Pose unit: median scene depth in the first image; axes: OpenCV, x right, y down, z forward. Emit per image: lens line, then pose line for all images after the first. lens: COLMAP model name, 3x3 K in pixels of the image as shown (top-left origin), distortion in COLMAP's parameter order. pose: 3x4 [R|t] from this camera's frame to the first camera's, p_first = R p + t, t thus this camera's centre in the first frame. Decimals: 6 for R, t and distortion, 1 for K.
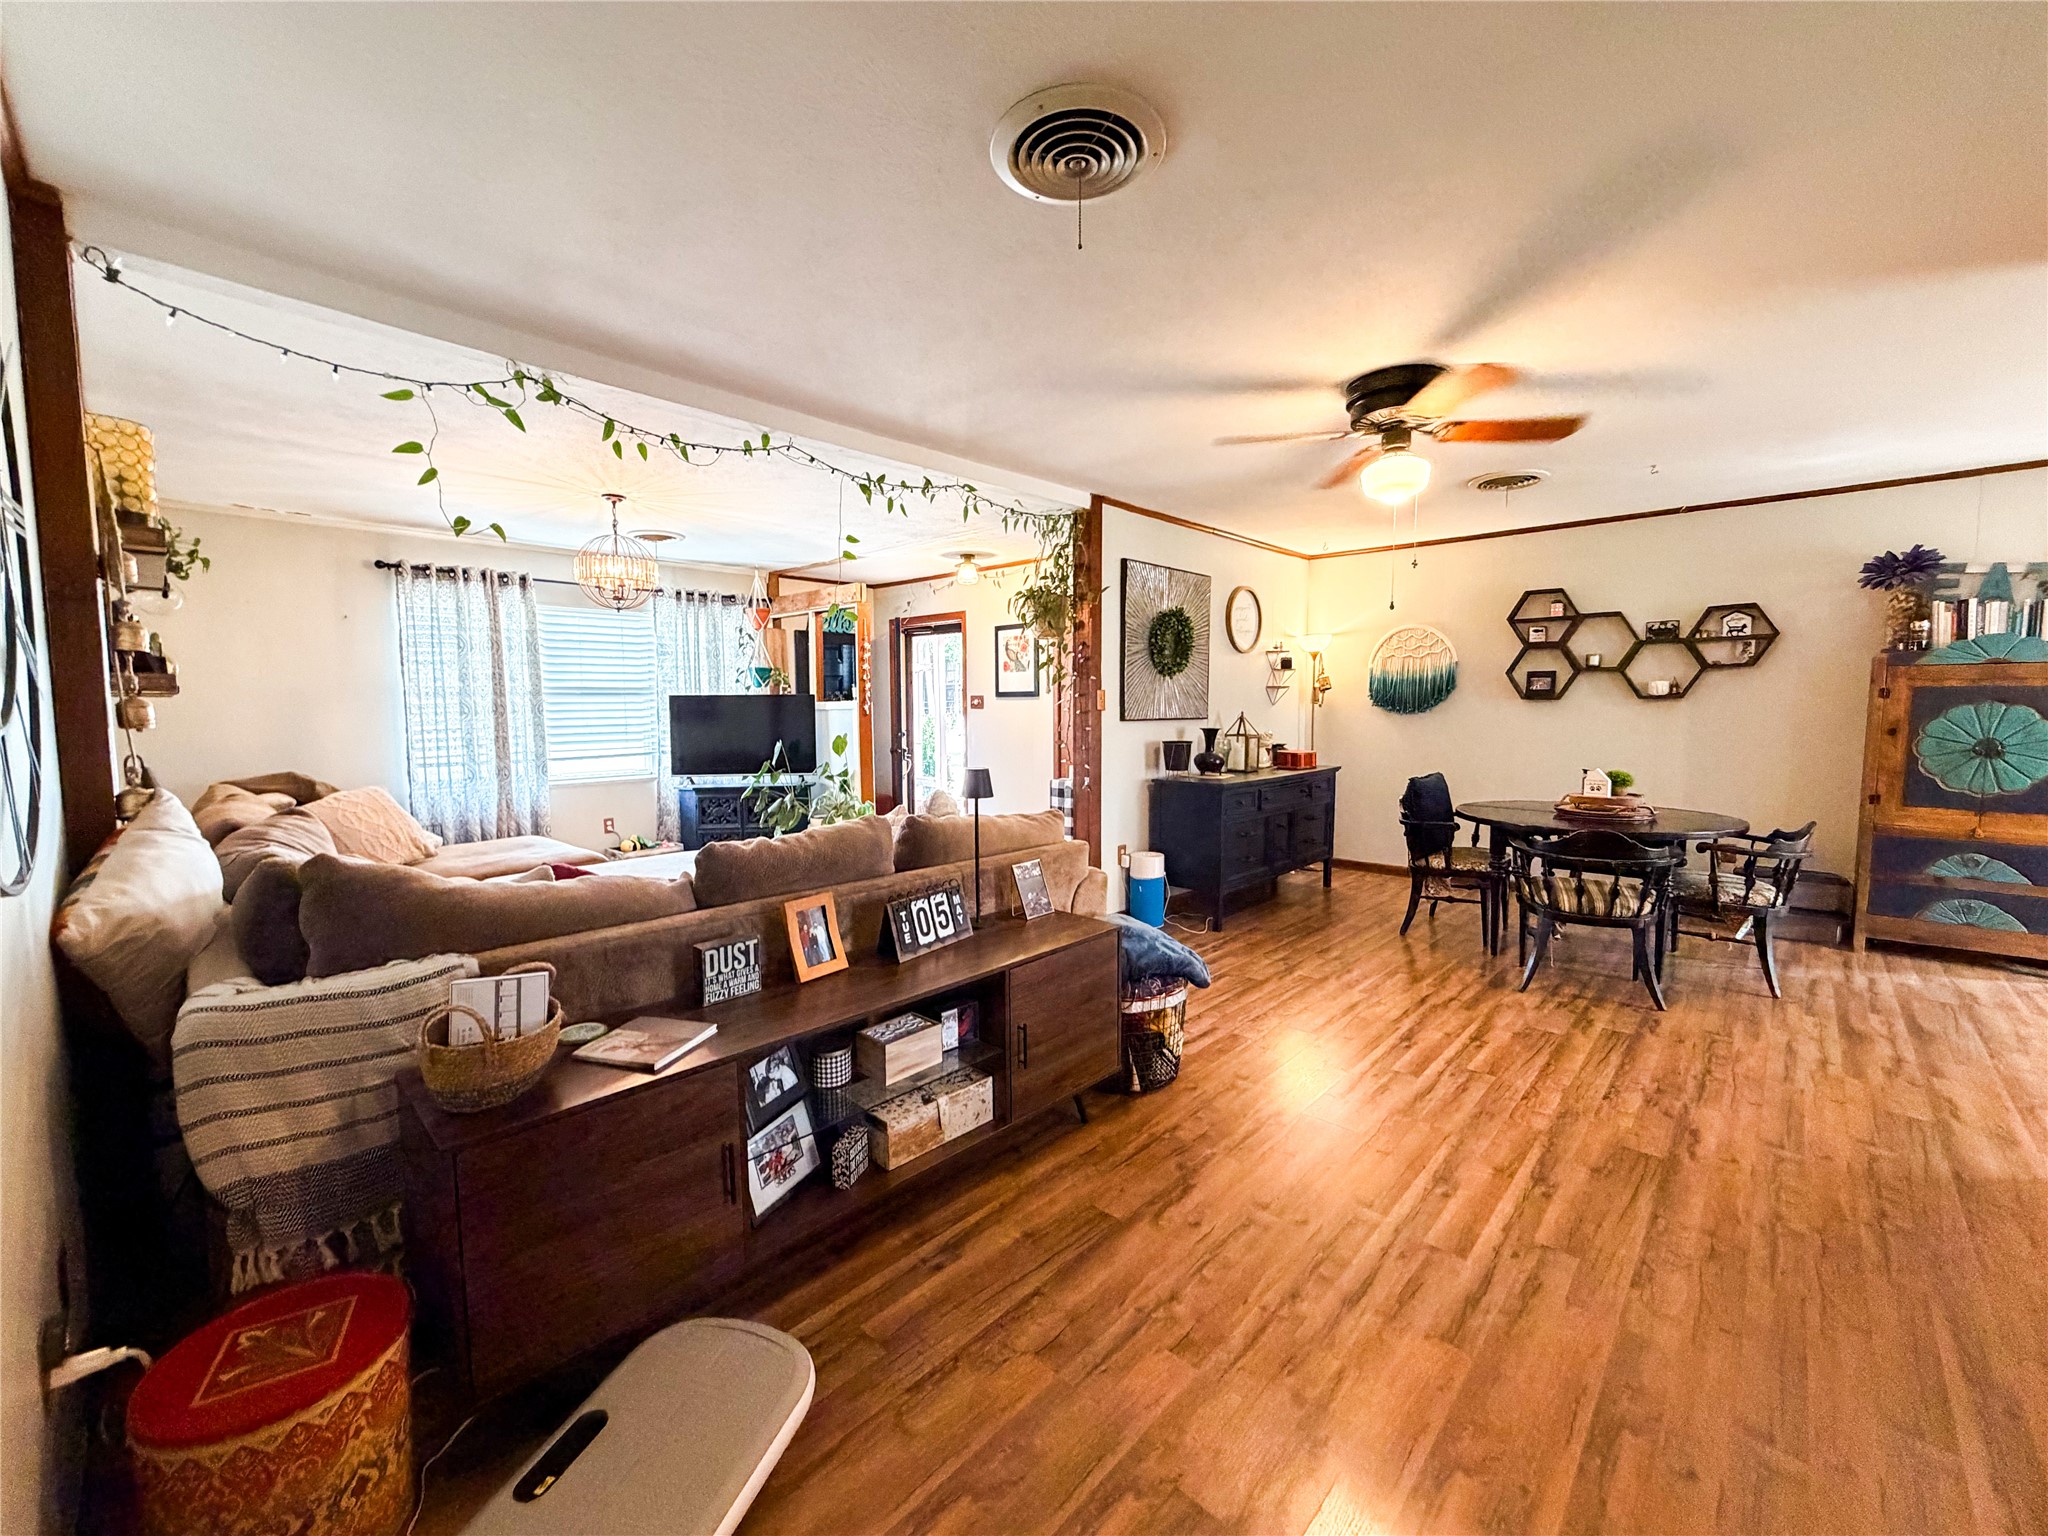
lens RADIAL K [[814.5, 0, 1018.9], [0, 814.5, 770.8], [0, 0, 1]] dist [-0.003059, 0.000591]
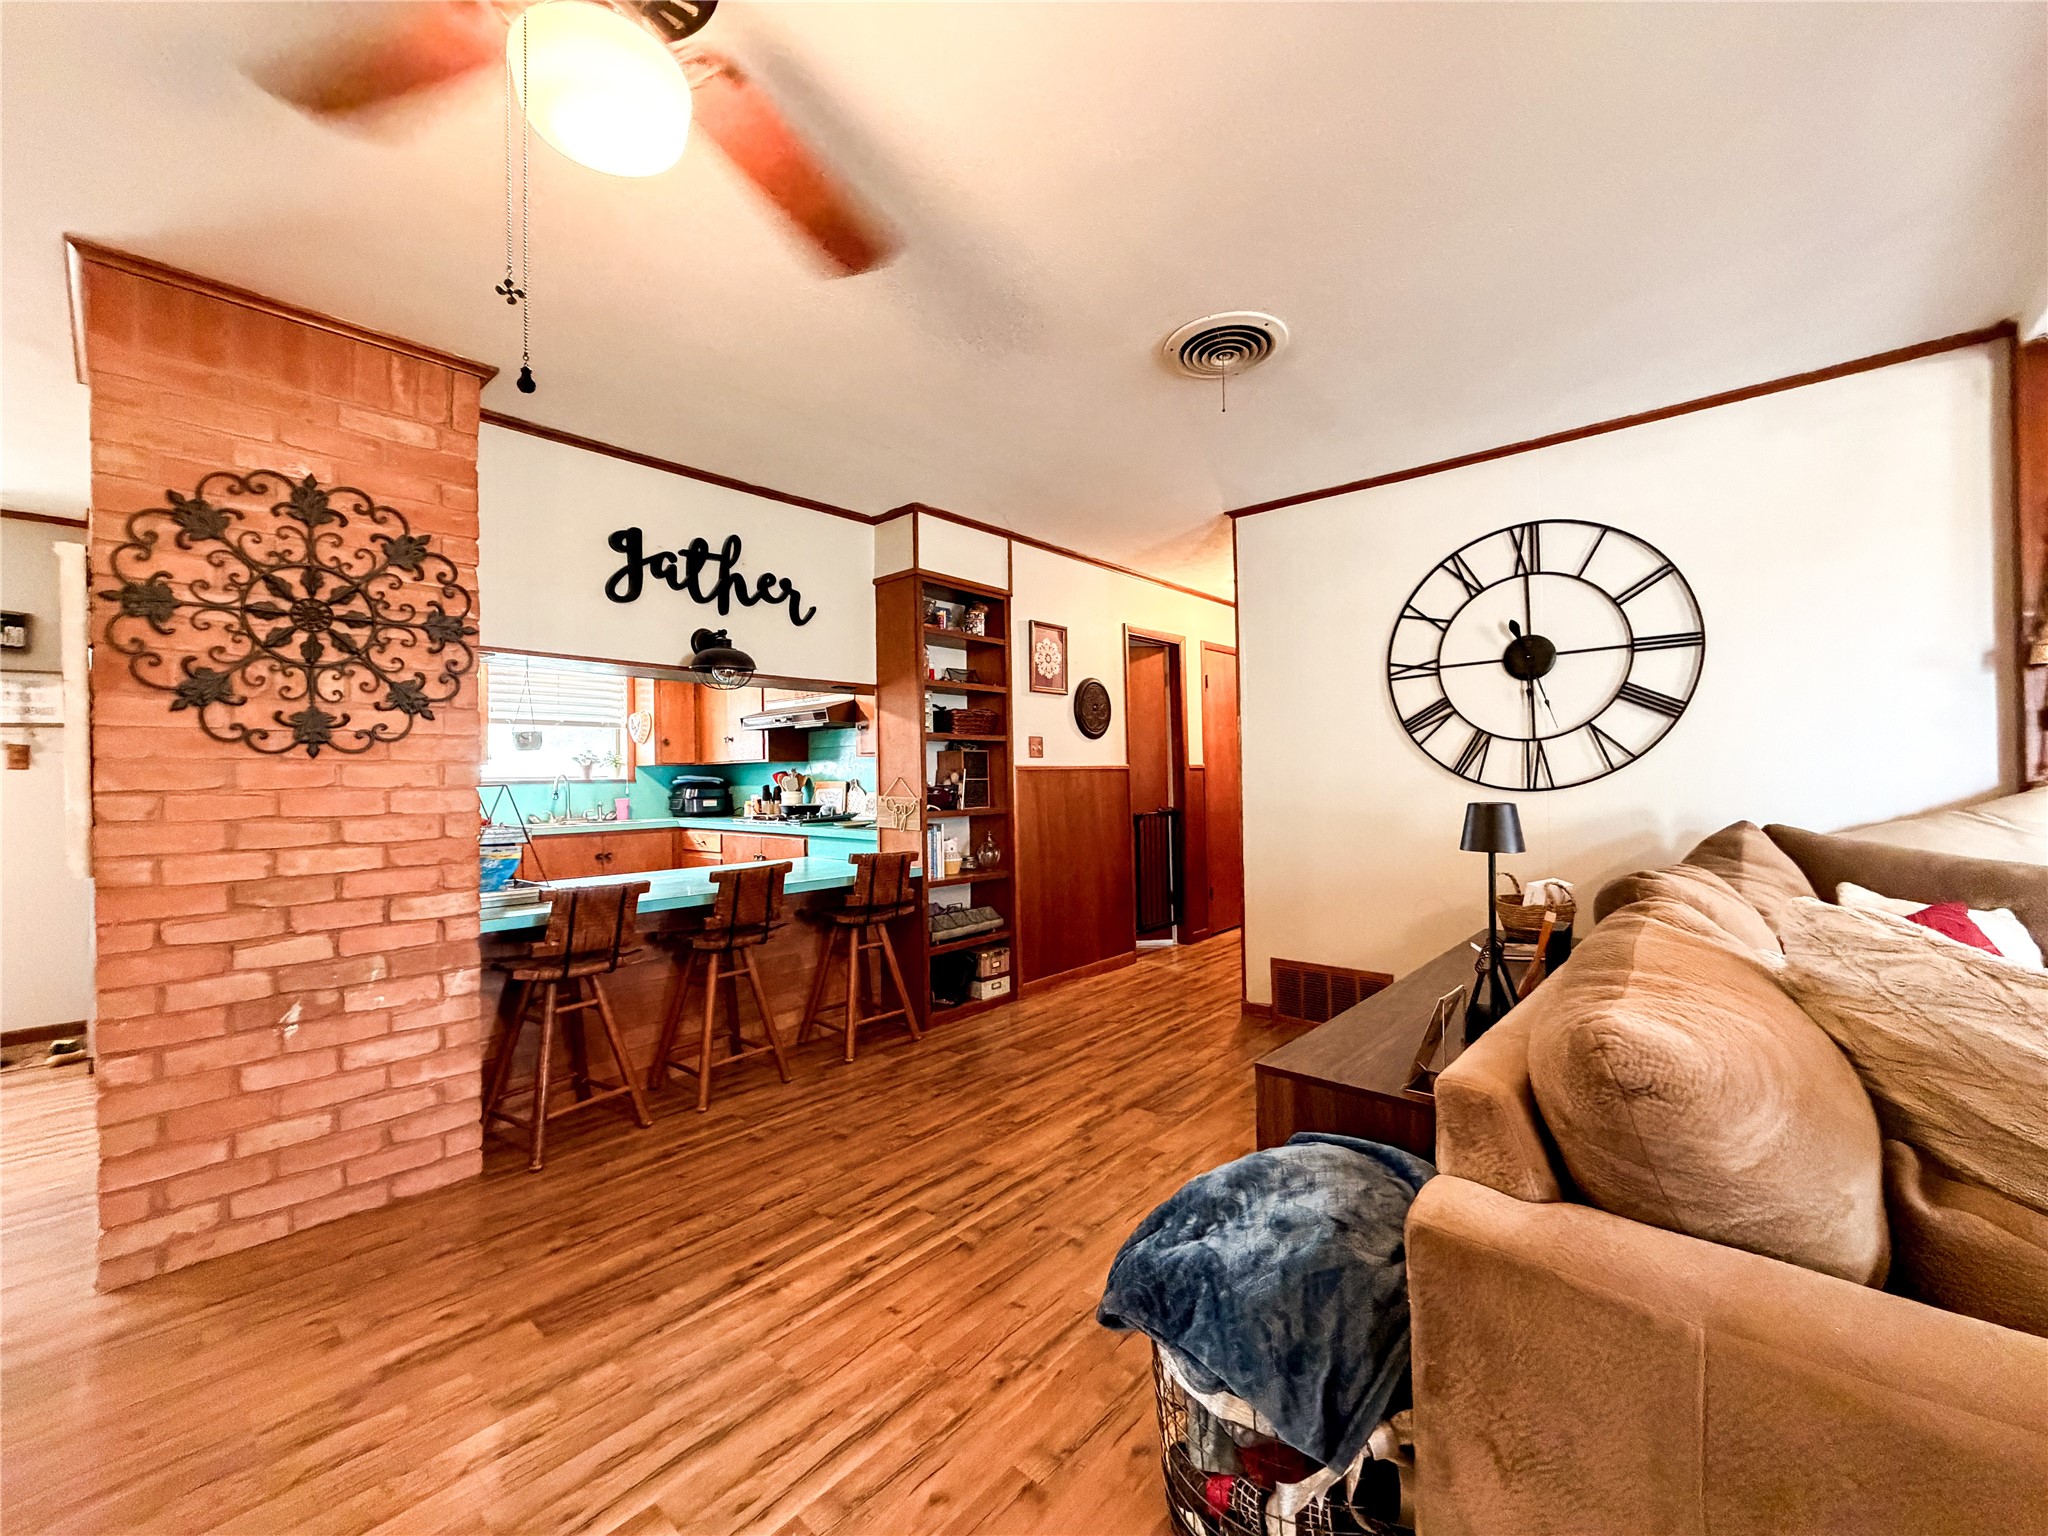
lens RADIAL K [[814.5, 0, 1013.2], [0, 814.5, 763.1], [0, 0, 1]] dist [-0.003059, 0.000591]
pose [[-0.999490, 0.017514, -0.026686, 0.298763], [0.015437, 0.996977, 0.076144, -0.081937], [0.027939, 0.075694, -0.996740, 1.479327]]
